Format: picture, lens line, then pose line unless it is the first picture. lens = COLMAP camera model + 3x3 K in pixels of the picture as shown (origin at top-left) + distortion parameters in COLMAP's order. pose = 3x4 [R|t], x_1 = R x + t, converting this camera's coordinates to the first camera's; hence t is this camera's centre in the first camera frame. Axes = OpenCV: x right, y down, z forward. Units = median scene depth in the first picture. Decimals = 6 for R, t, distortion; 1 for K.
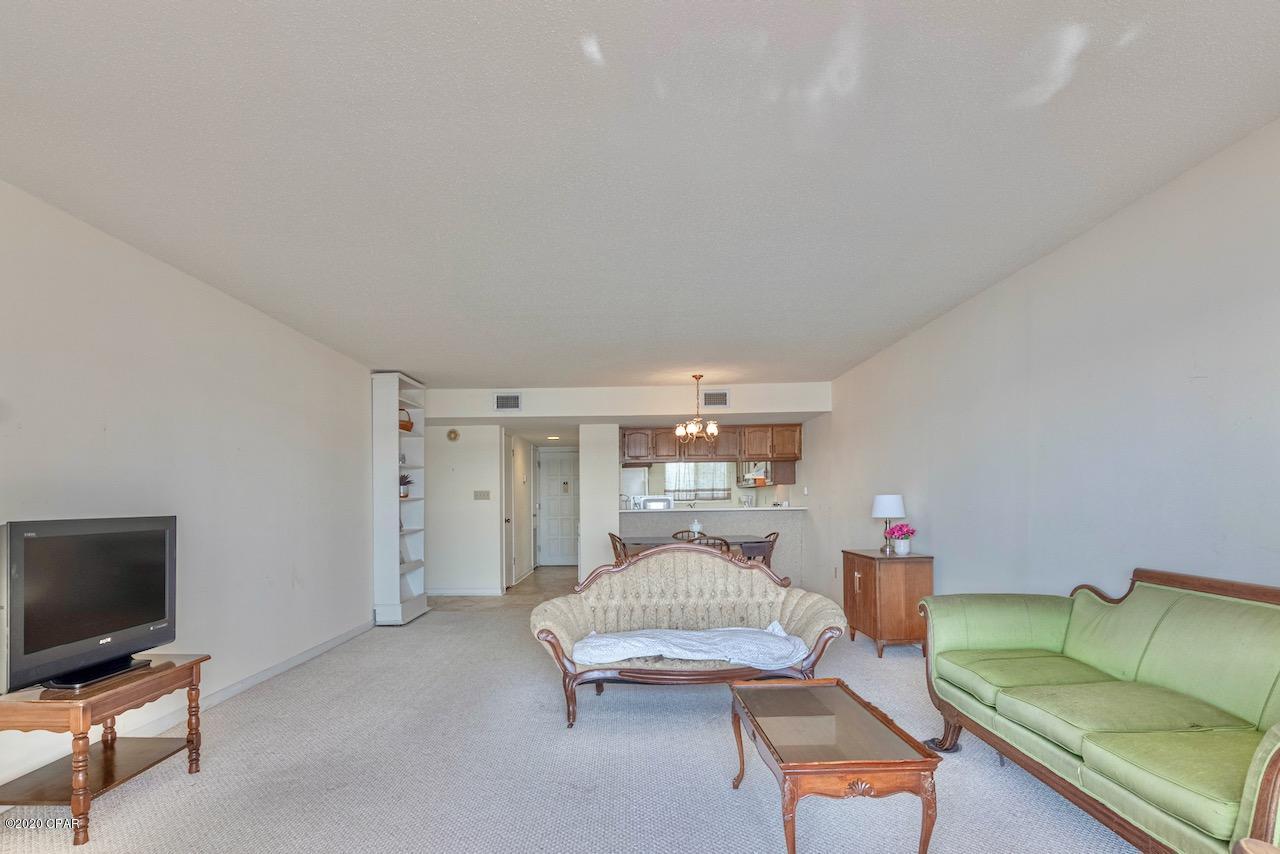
lens RADIAL K [[662.4, 0, 641.9], [0, 662.4, 476.7], [0, 0, 1]] dist [-0.003862, -0.000438]
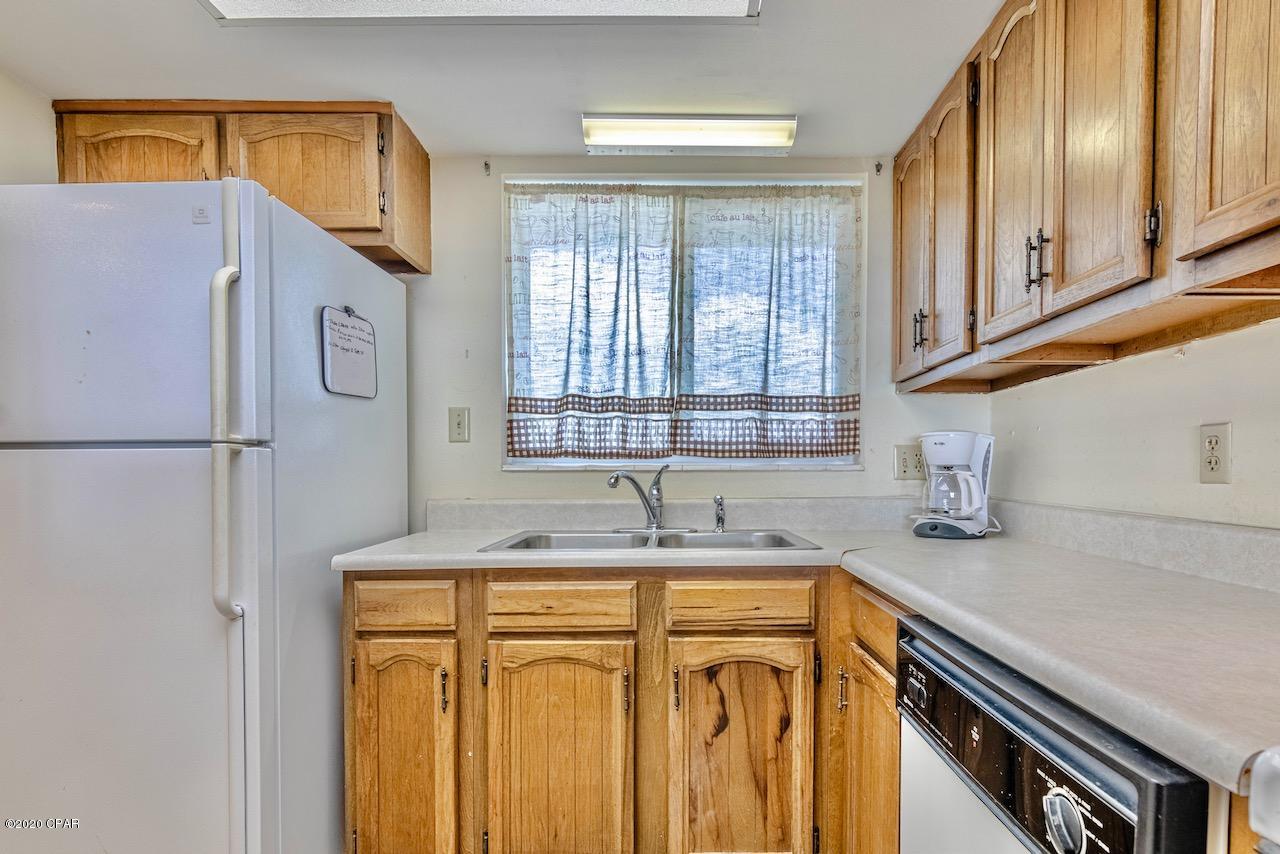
lens RADIAL K [[662.4, 0, 641.9], [0, 662.4, 476.7], [0, 0, 1]] dist [-0.003862, -0.000438]
pose [[0.998321, 0.018113, -0.055020, 0.113809], [-0.015128, 0.998416, 0.054200, 0.043384], [0.055915, -0.053277, 0.997013, 1.110289]]
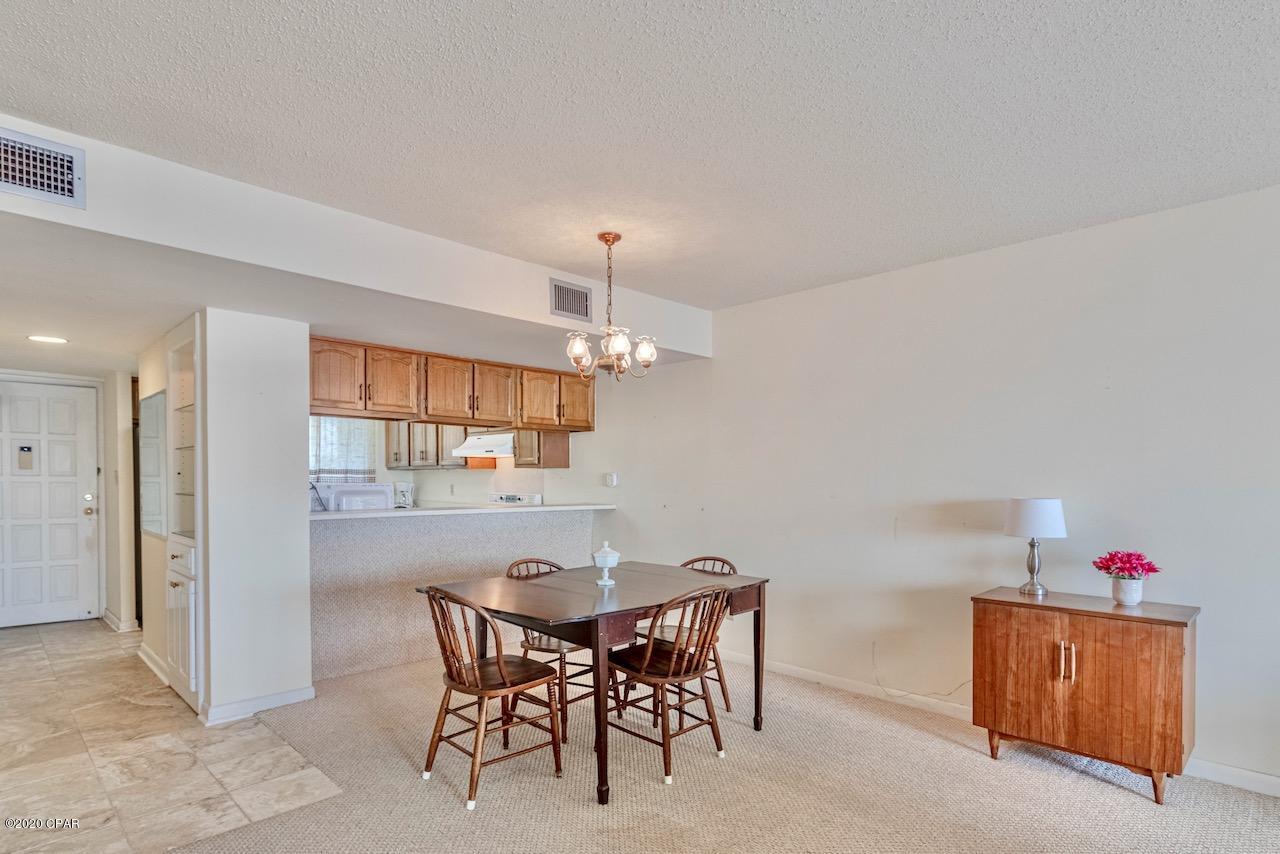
lens RADIAL K [[662.4, 0, 641.9], [0, 662.4, 476.7], [0, 0, 1]] dist [-0.003862, -0.000438]
pose [[0.718550, 0.020891, 0.695162, -0.173673], [-0.038653, 0.999203, 0.009926, 0.010337], [-0.694401, -0.034003, 0.718785, 0.496934]]
